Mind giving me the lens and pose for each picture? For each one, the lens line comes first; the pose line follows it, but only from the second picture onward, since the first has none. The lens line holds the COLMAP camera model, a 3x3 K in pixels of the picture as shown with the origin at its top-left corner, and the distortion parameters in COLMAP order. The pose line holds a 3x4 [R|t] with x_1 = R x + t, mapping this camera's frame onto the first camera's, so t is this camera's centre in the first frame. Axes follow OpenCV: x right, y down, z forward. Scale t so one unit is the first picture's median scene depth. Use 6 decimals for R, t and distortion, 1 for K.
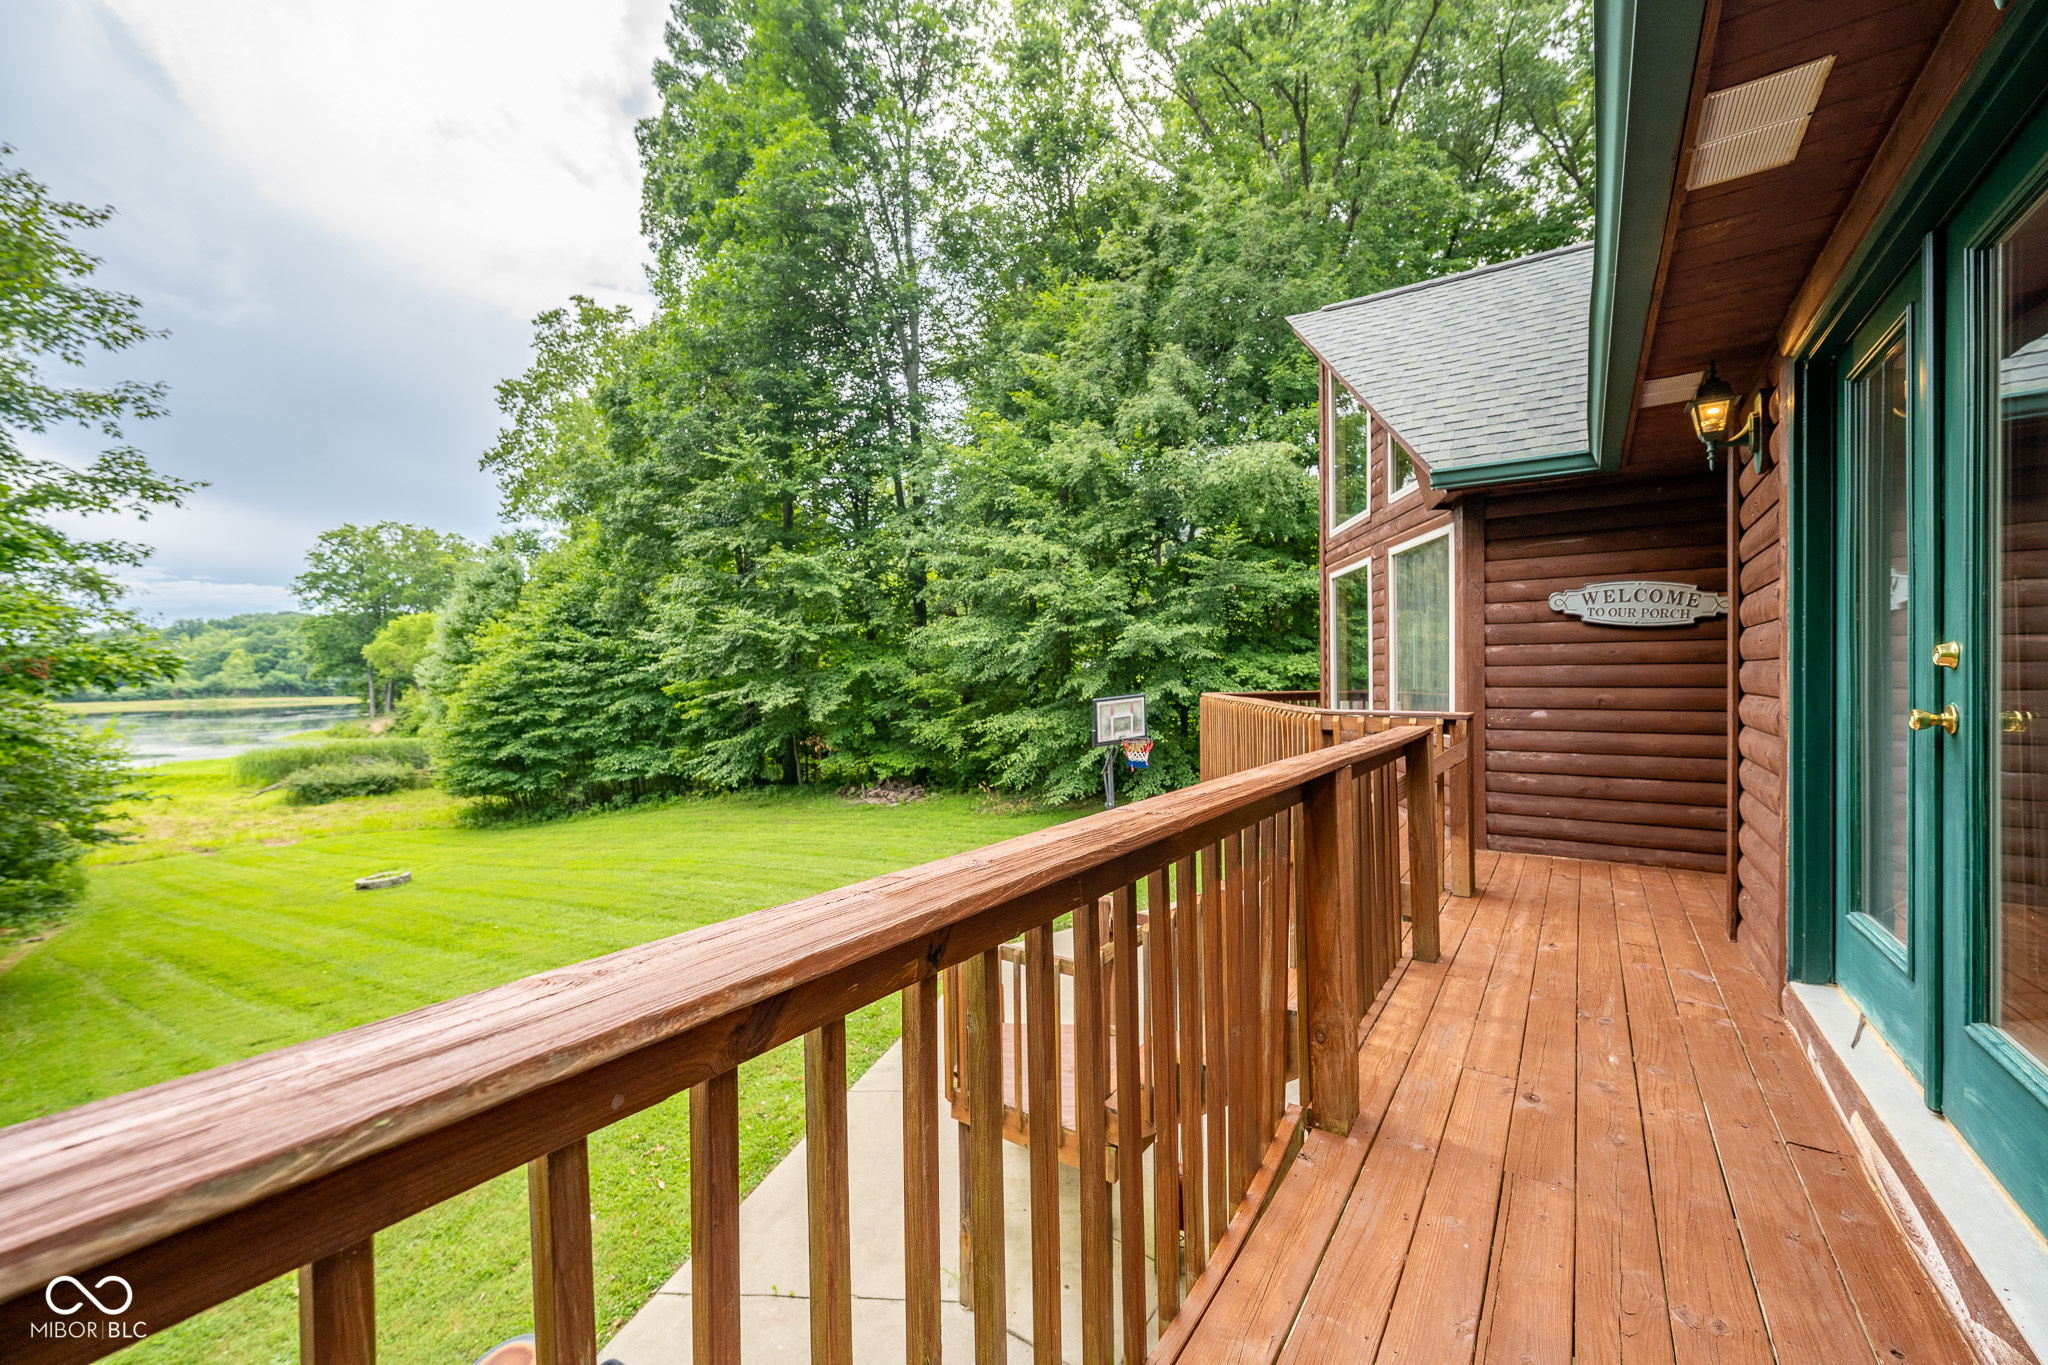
lens RADIAL K [[809.4, 0, 1025.4], [0, 809.4, 680.1], [0, 0, 1]] dist [-0.000895, 0.000417]
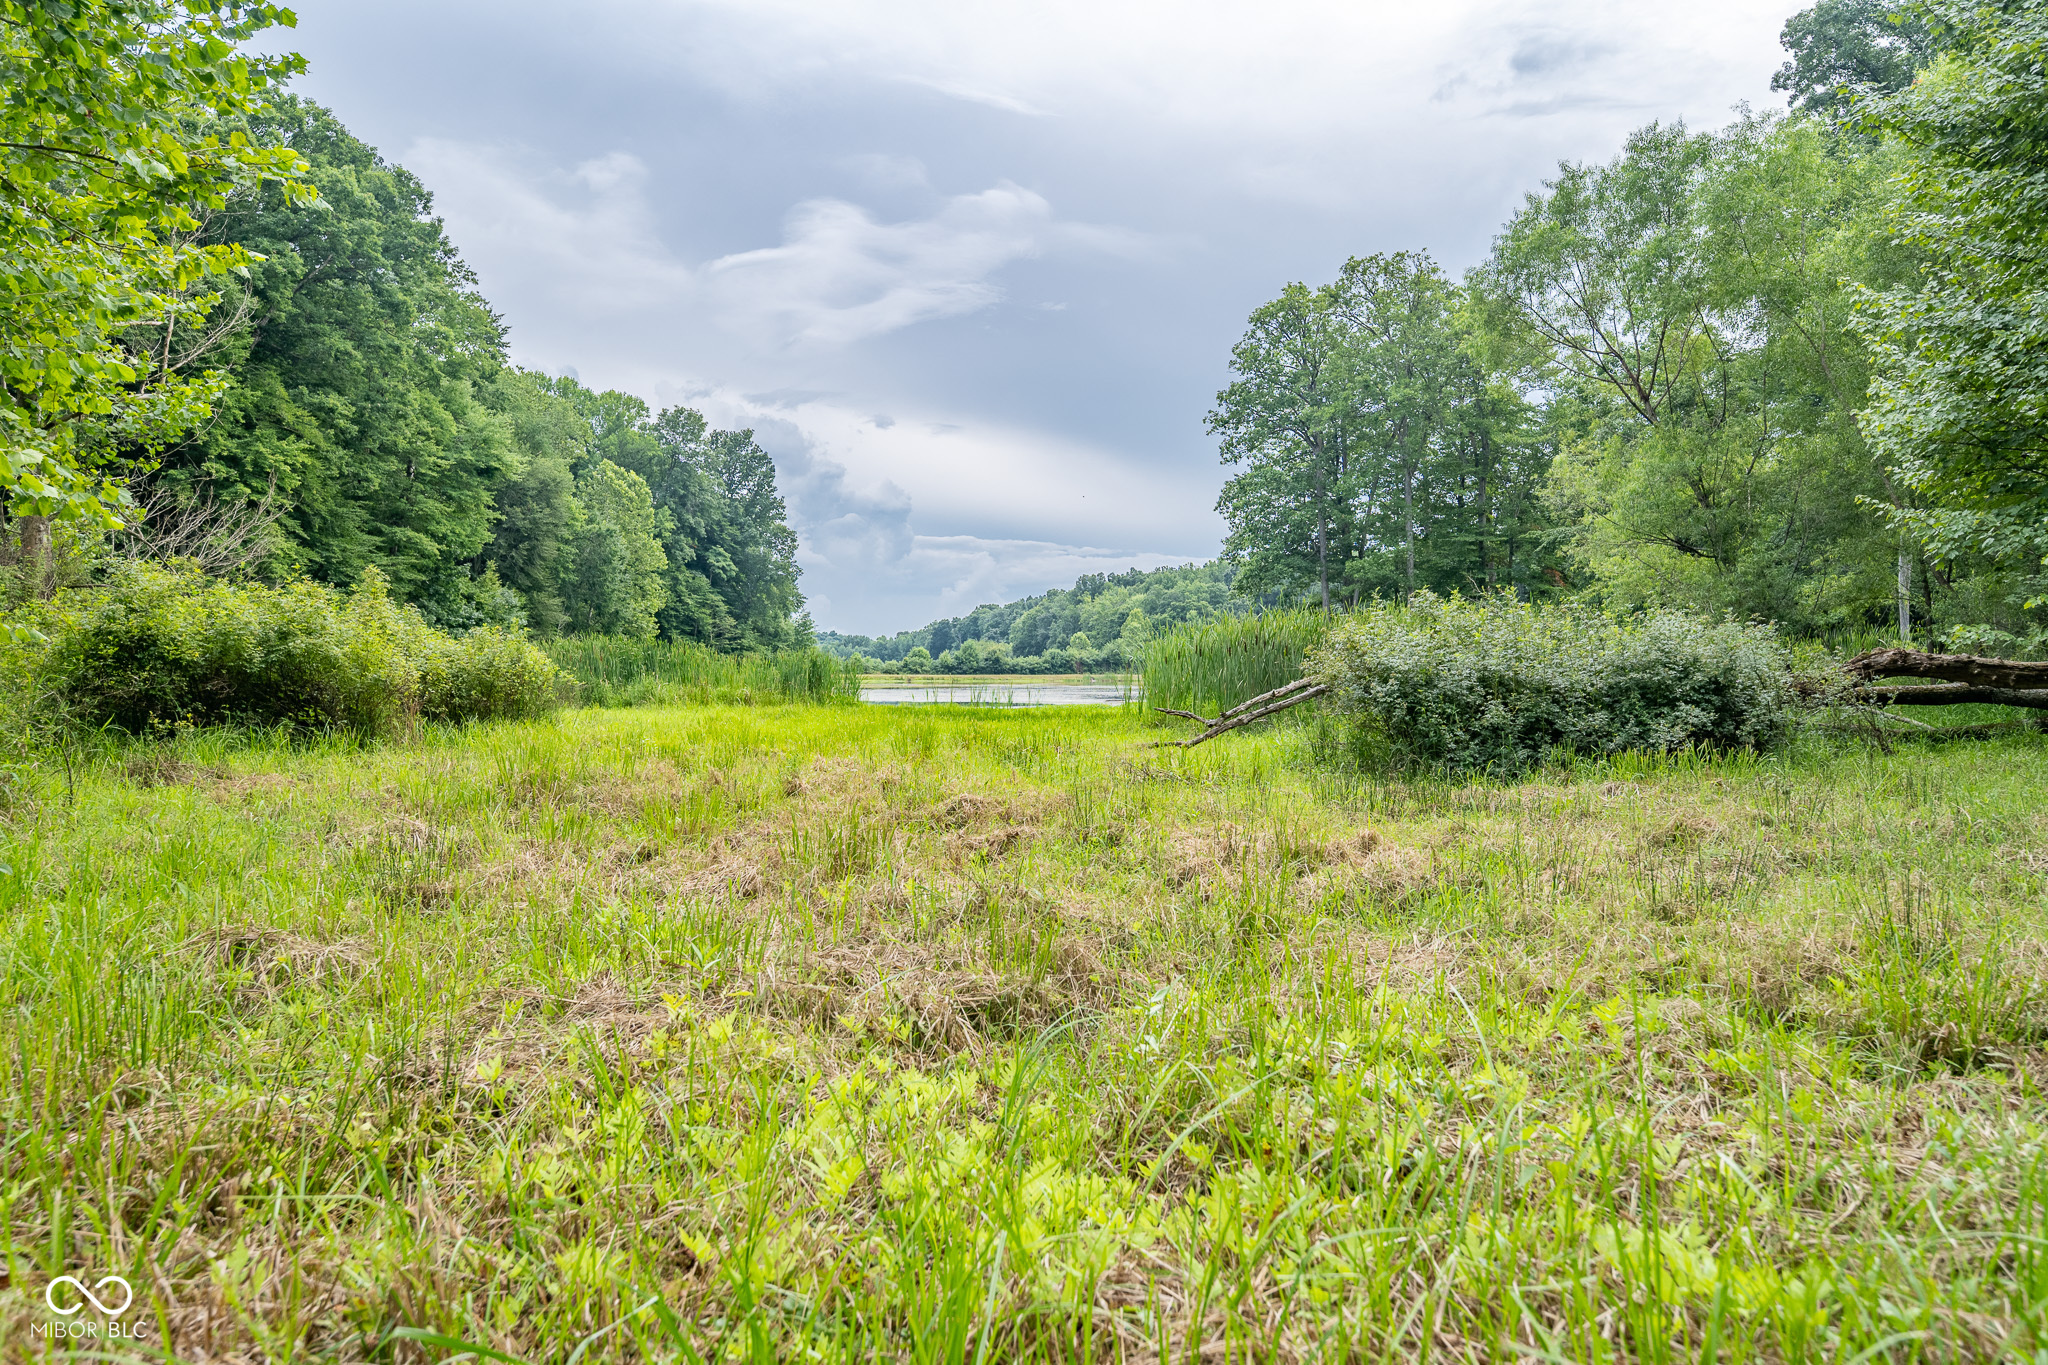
lens RADIAL K [[1357.8, 0, 1038.7], [0, 1357.8, 664.7], [0, 0, 1]] dist [-0.000011, 0.001103]
pose [[0.665611, 0.001711, -0.746297, -0.956488], [-0.008103, 0.999955, -0.004934, 0.174757], [0.746255, 0.009331, 0.665595, 0.971938]]
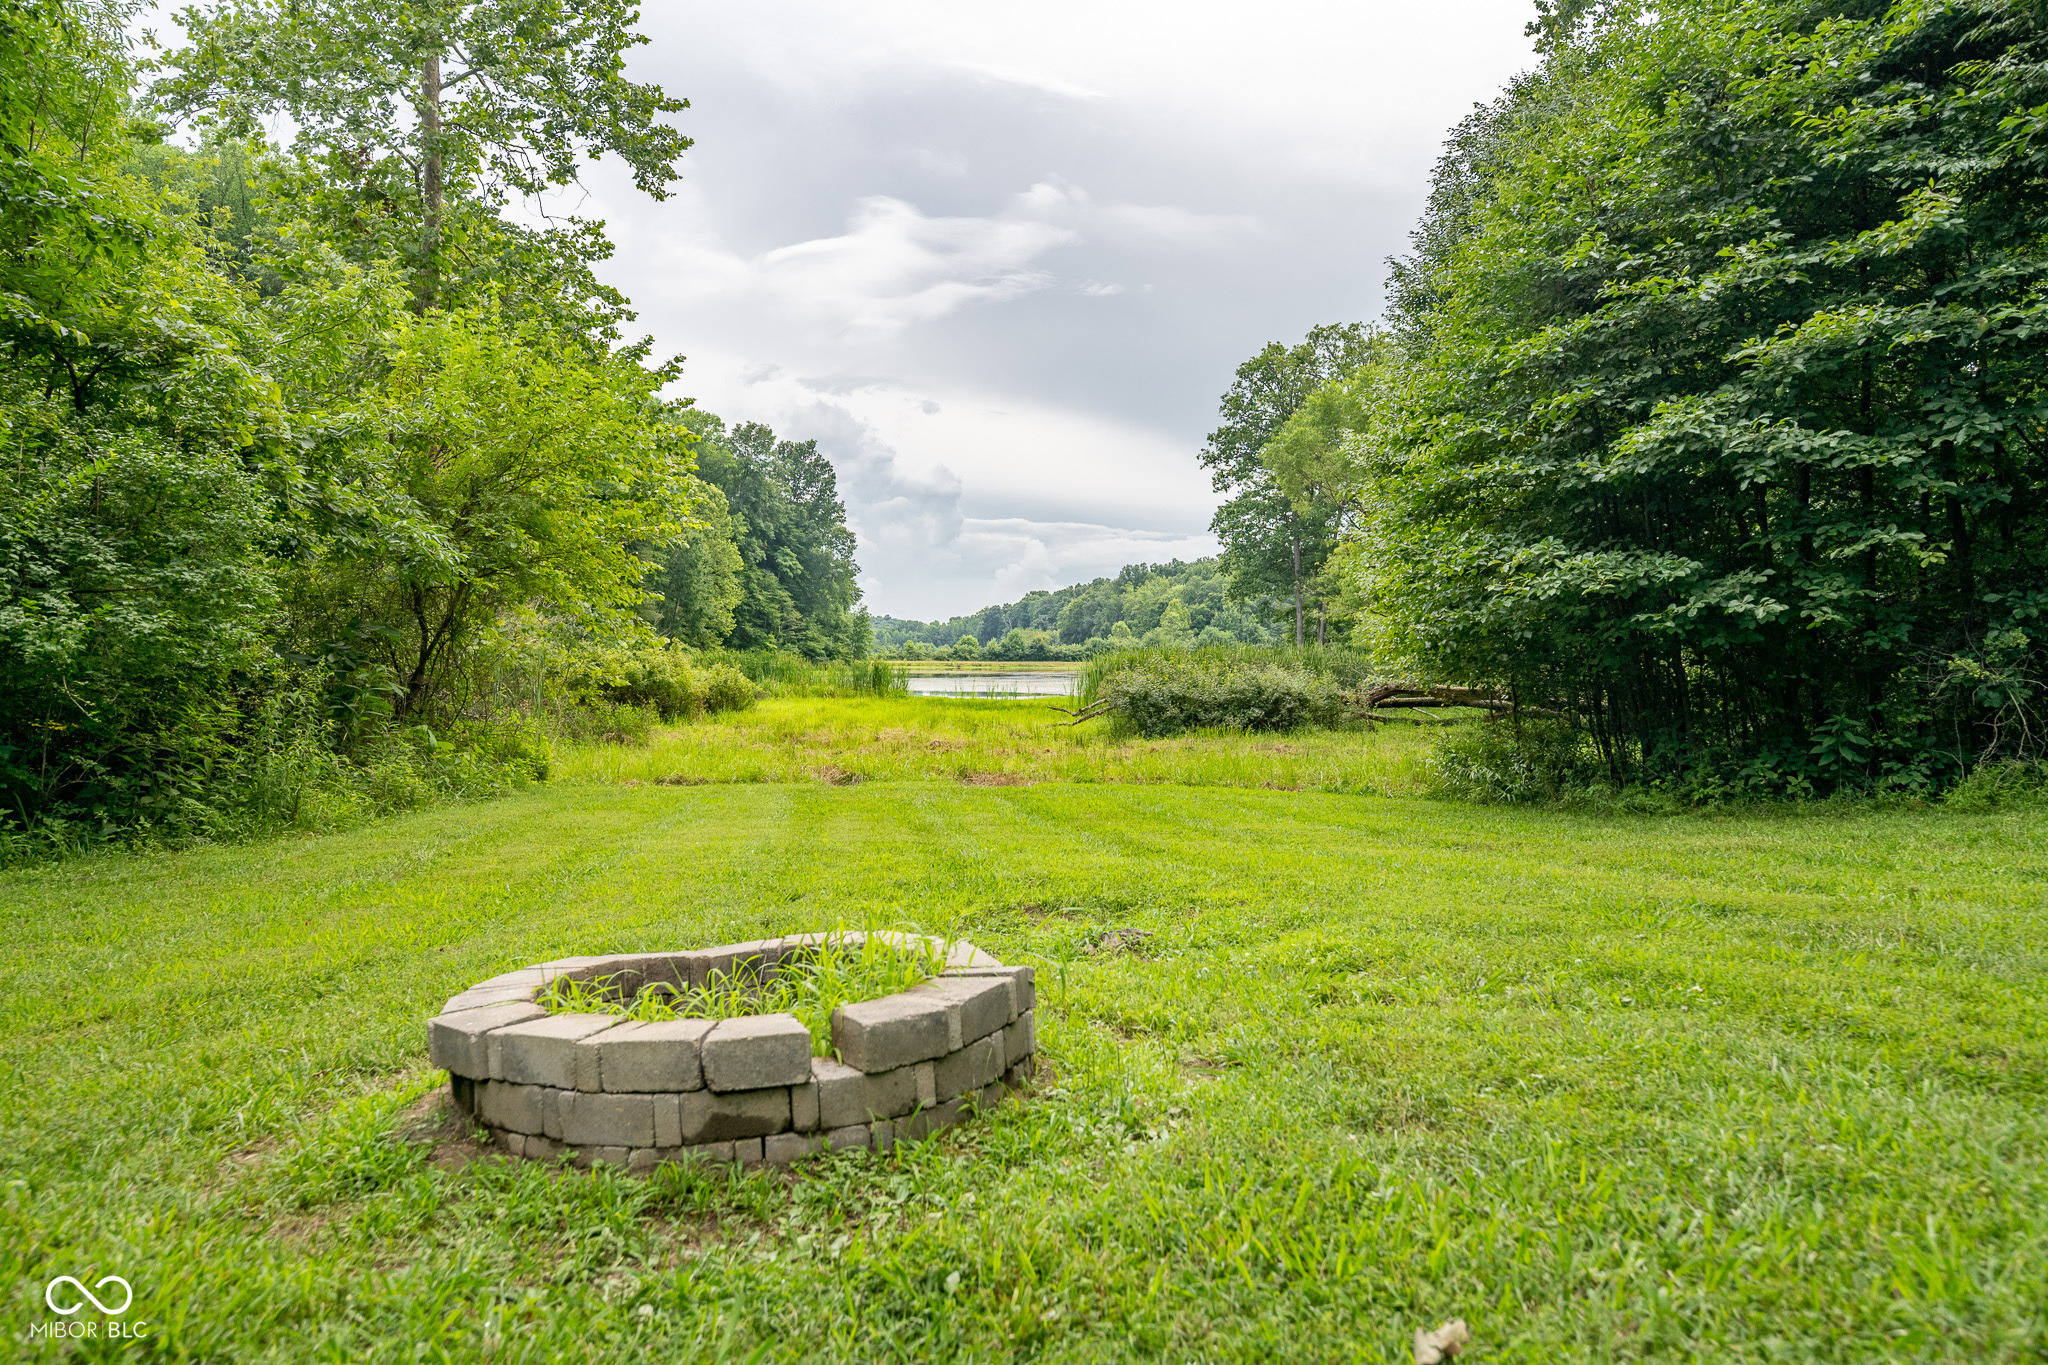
lens RADIAL K [[1357.8, 0, 1035.3], [0, 1357.8, 681.1], [0, 0, 1]] dist [-0.000011, 0.001103]
pose [[0.633807, 0.023517, -0.773134, -0.466180], [-0.012875, 0.999720, 0.019855, 0.145643], [0.773384, -0.002630, 0.633932, 0.648214]]
